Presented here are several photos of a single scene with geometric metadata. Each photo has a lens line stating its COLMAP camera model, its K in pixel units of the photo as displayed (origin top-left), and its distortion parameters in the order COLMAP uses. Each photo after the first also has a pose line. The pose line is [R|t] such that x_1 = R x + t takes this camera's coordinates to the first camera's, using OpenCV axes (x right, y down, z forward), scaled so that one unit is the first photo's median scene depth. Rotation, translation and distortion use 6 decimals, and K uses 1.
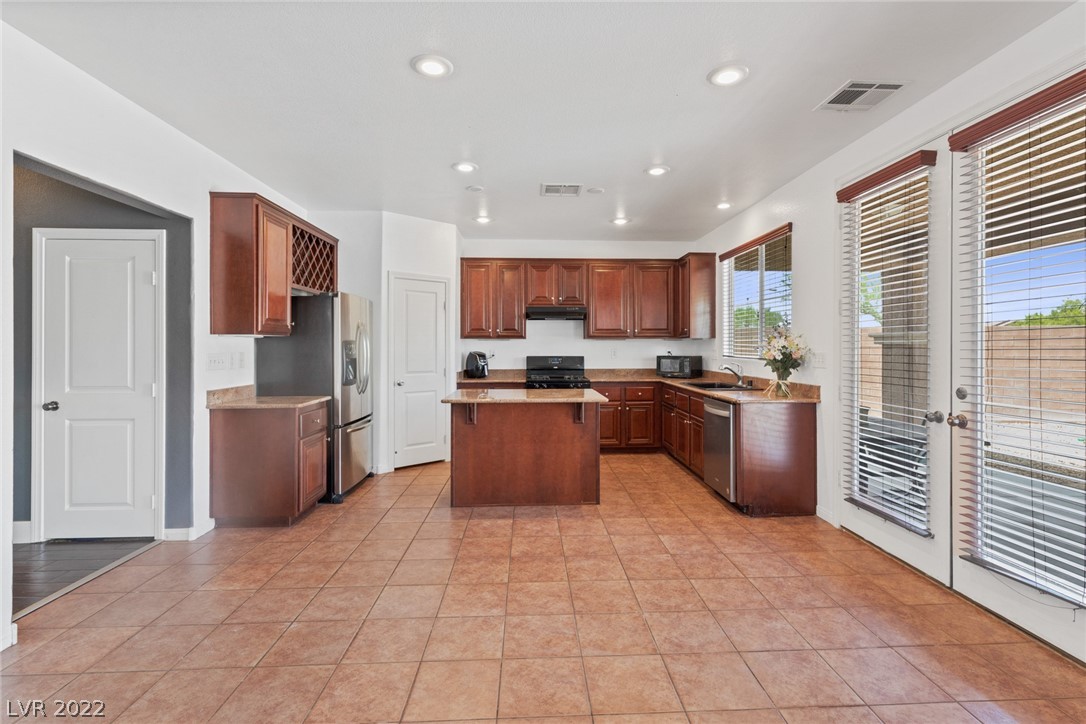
lens RADIAL K [[483.2, 0, 543.0], [0, 483.2, 362.0], [0, 0, 1]] dist [0.000244, 0.000150]
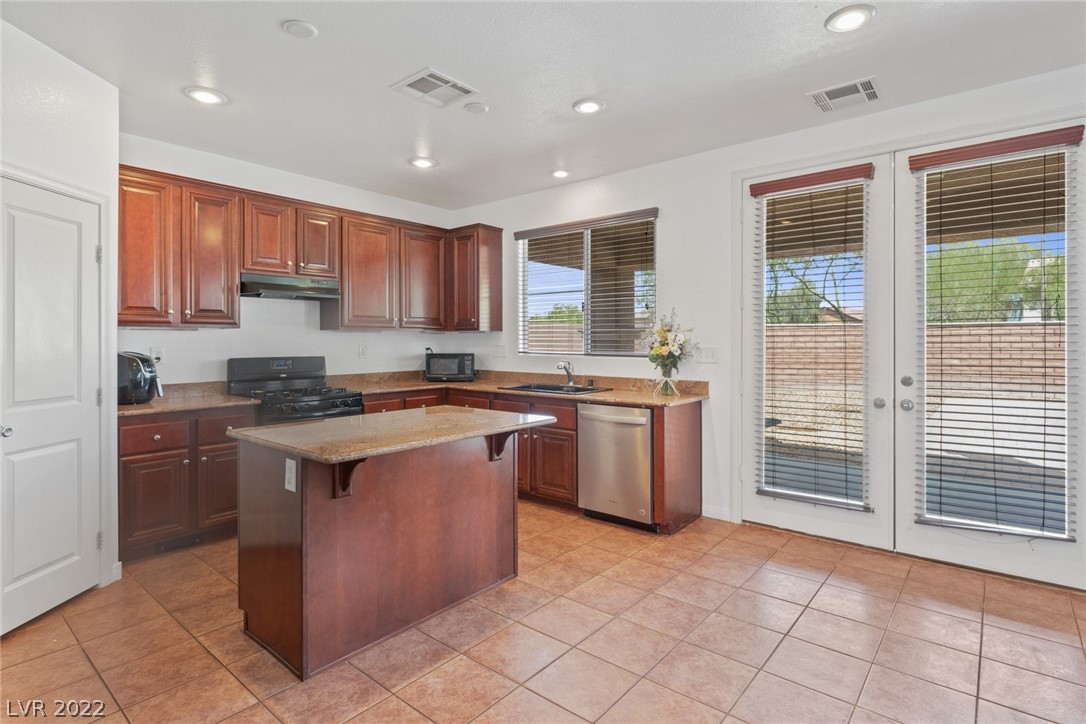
lens RADIAL K [[544.3, 0, 543.5], [0, 544.3, 353.4], [0, 0, 1]] dist [-0.002786, -0.000709]
pose [[0.679405, -0.017625, 0.733552, -0.411984], [0.025184, 0.999683, 0.000694, -0.014598], [-0.733331, 0.018002, 0.679633, 0.456177]]
